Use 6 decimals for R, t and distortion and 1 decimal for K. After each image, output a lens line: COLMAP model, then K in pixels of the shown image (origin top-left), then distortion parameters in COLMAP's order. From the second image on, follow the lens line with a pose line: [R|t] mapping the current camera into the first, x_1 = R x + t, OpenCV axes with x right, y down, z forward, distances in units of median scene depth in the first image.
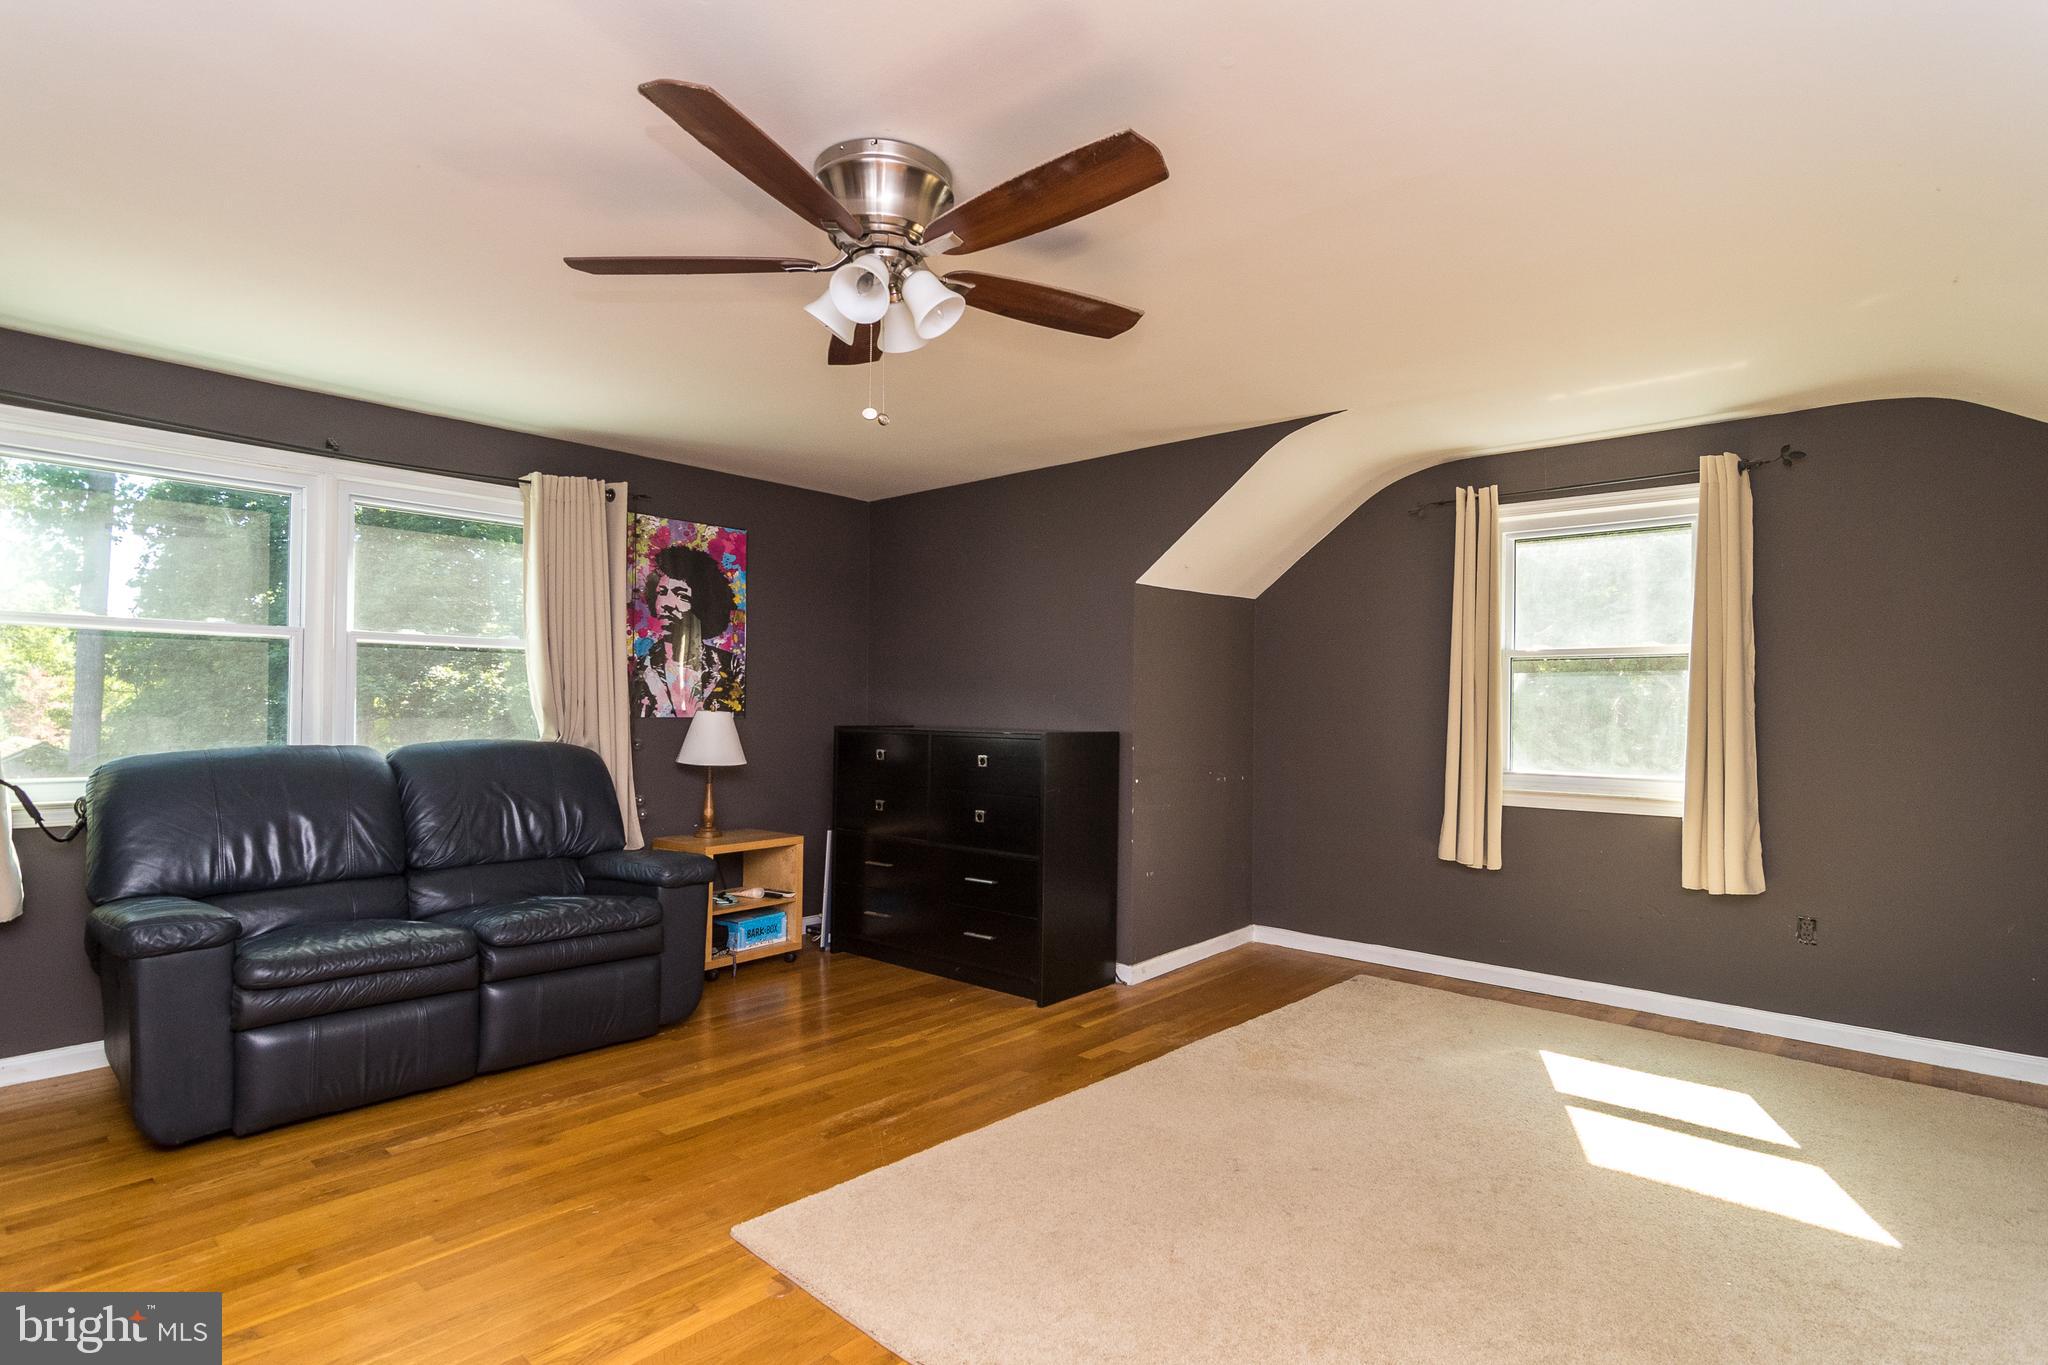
lens RADIAL K [[1005.1, 0, 1018.7], [0, 1005.1, 682.5], [0, 0, 1]] dist [-0.004304, 0.002140]
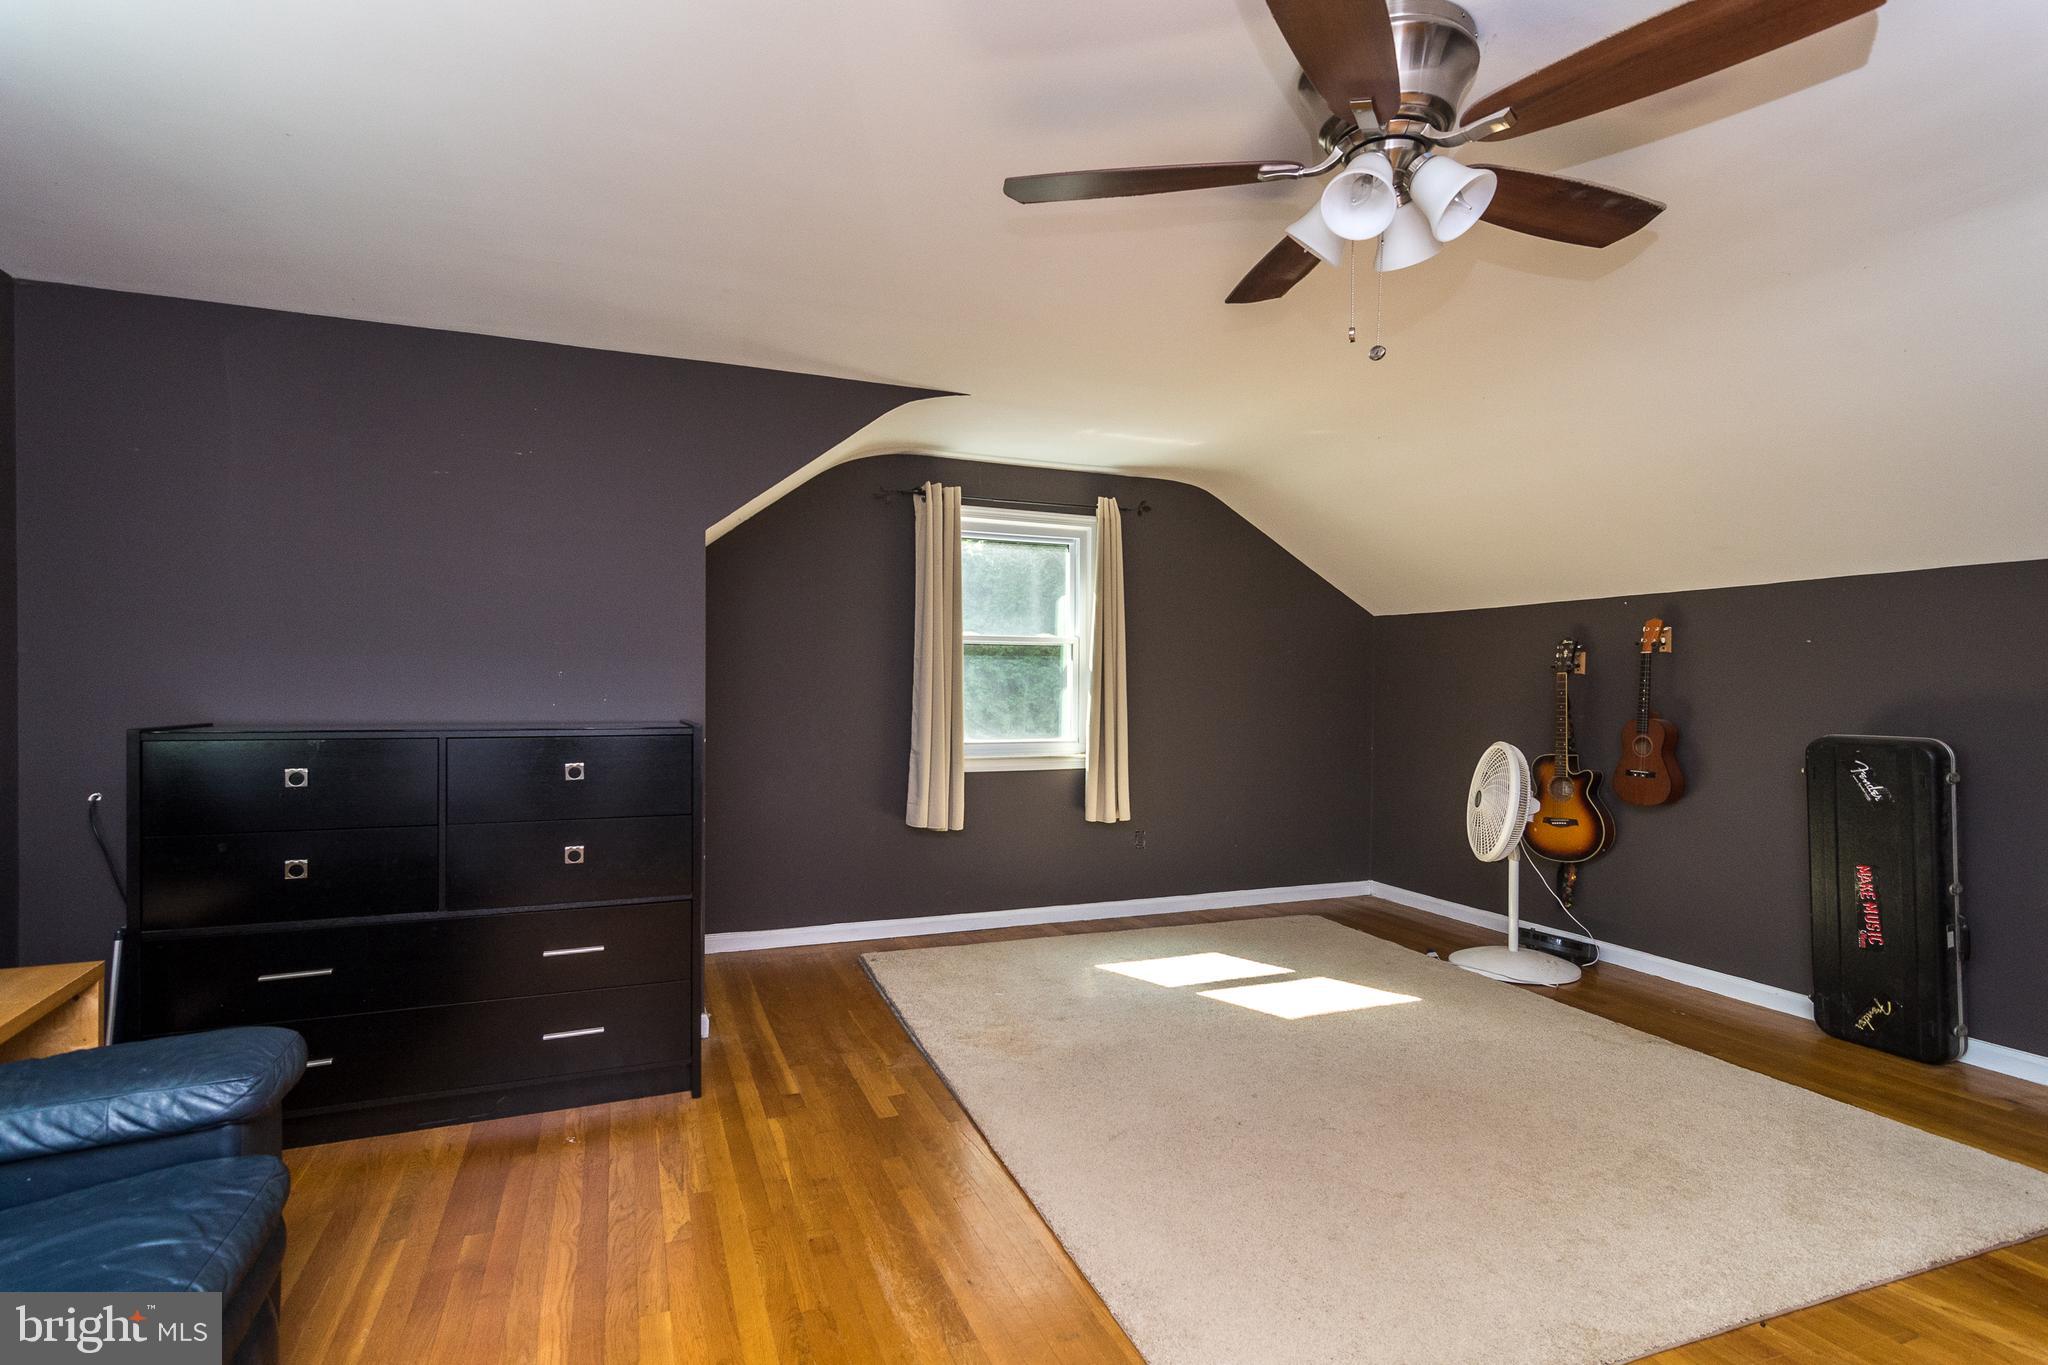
lens RADIAL K [[1005.1, 0, 1018.7], [0, 1005.1, 681.8], [0, 0, 1]] dist [-0.004304, 0.002140]
pose [[0.446212, -0.003705, 0.894919, -0.563431], [-0.020582, 0.999684, 0.014401, 0.003196], [-0.894690, -0.024845, 0.445995, 0.496356]]
